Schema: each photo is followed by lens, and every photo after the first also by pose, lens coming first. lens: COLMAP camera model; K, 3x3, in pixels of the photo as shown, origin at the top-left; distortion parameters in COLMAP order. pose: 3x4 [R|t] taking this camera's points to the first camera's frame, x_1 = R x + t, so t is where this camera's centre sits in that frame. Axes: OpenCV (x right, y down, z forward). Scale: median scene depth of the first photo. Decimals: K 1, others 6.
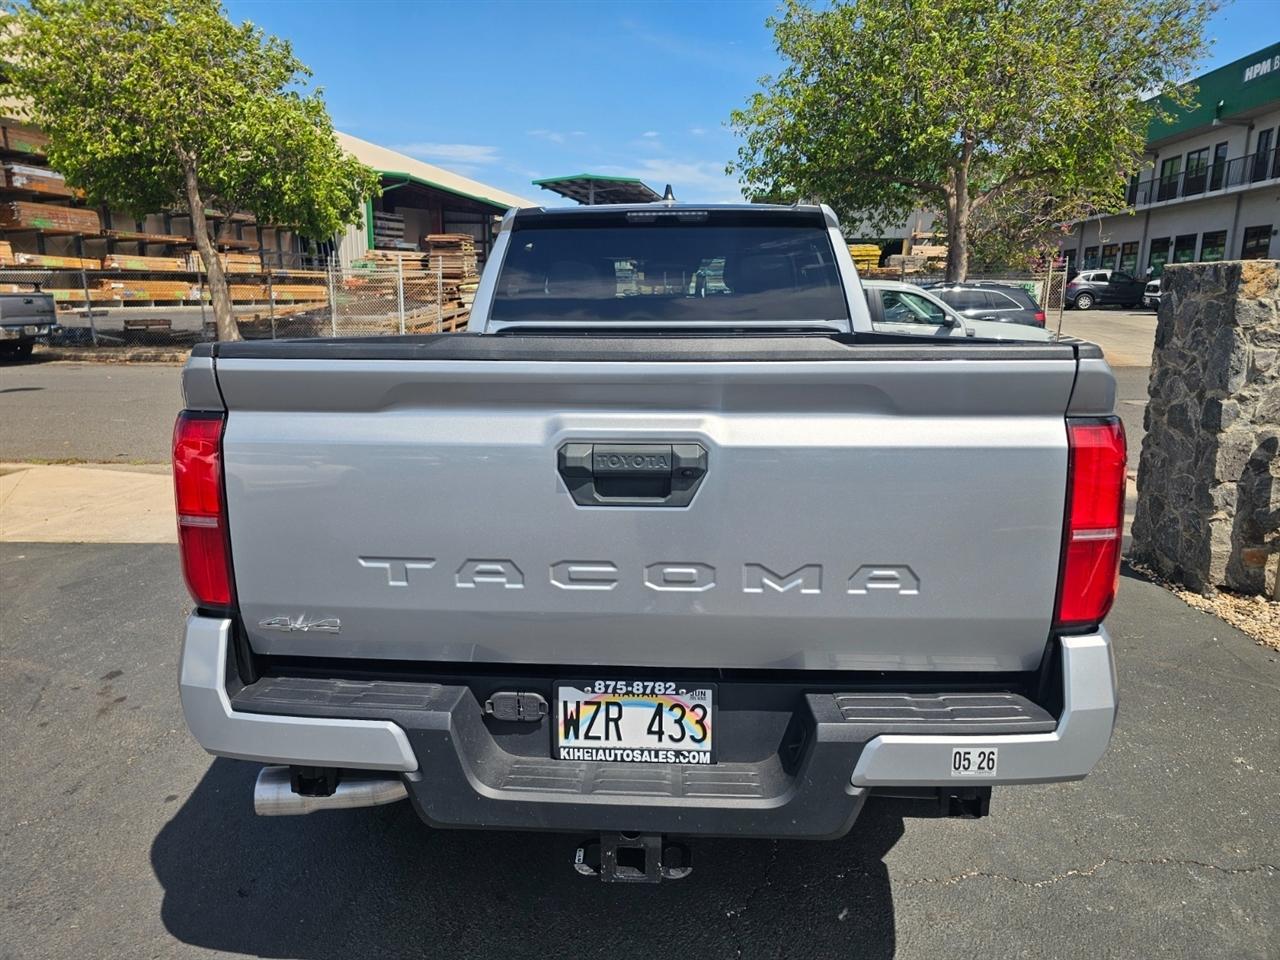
lens RADIAL K [[847.0, 0, 561.8], [0, 847.0, 477.9], [0, 0, 1]] dist [0.051239, -0.001406]
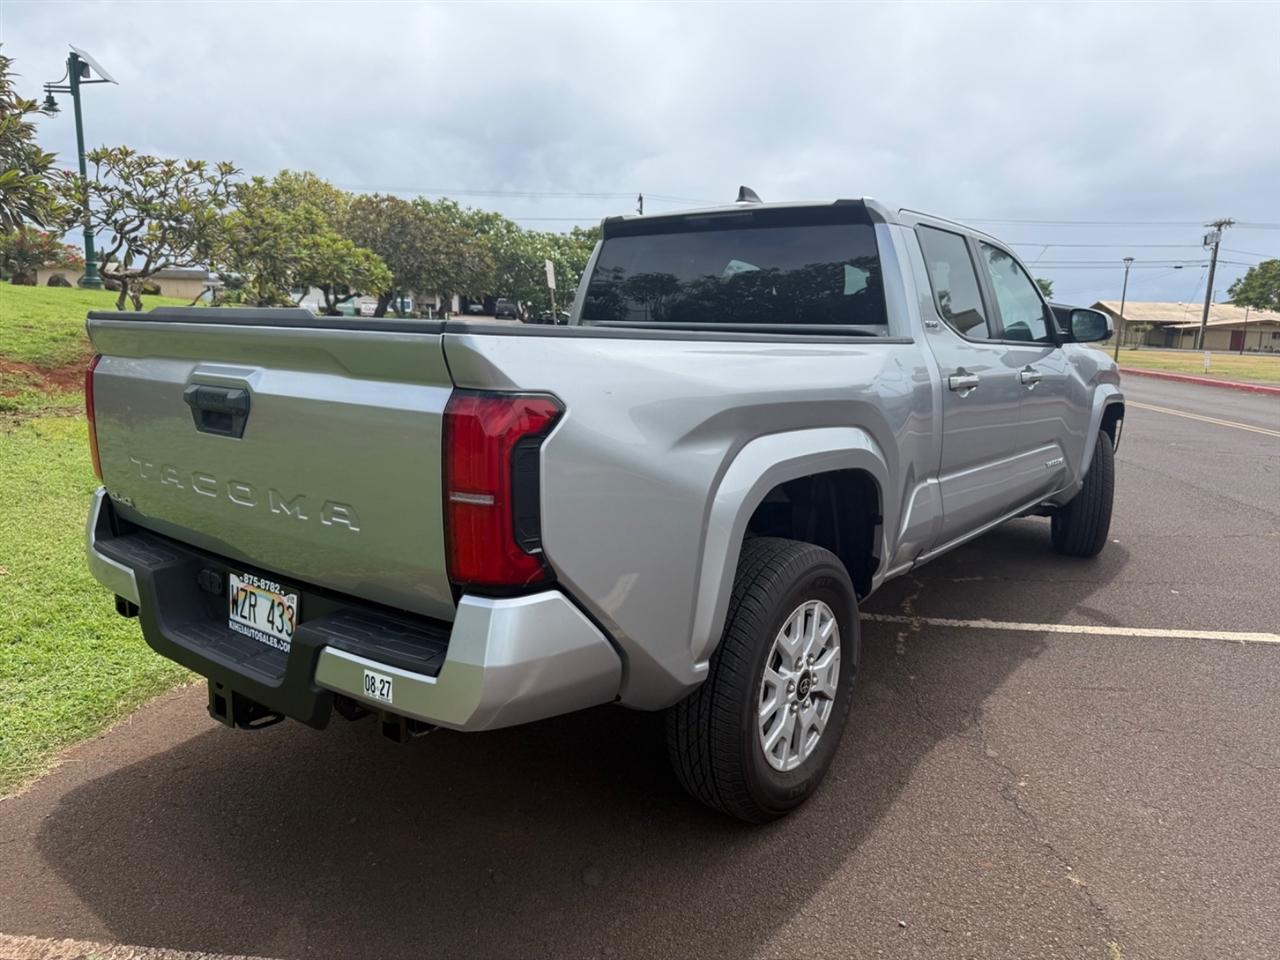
lens RADIAL K [[877.3, 0, 640.9], [0, 877.3, 493.8], [0, 0, 1]] dist [0.008852, -0.003533]
pose [[0.829498, 0.121168, -0.545208, 1.267588], [-0.128935, 0.991359, 0.024154, 0.005759], [0.543423, 0.050260, 0.837953, 0.189577]]
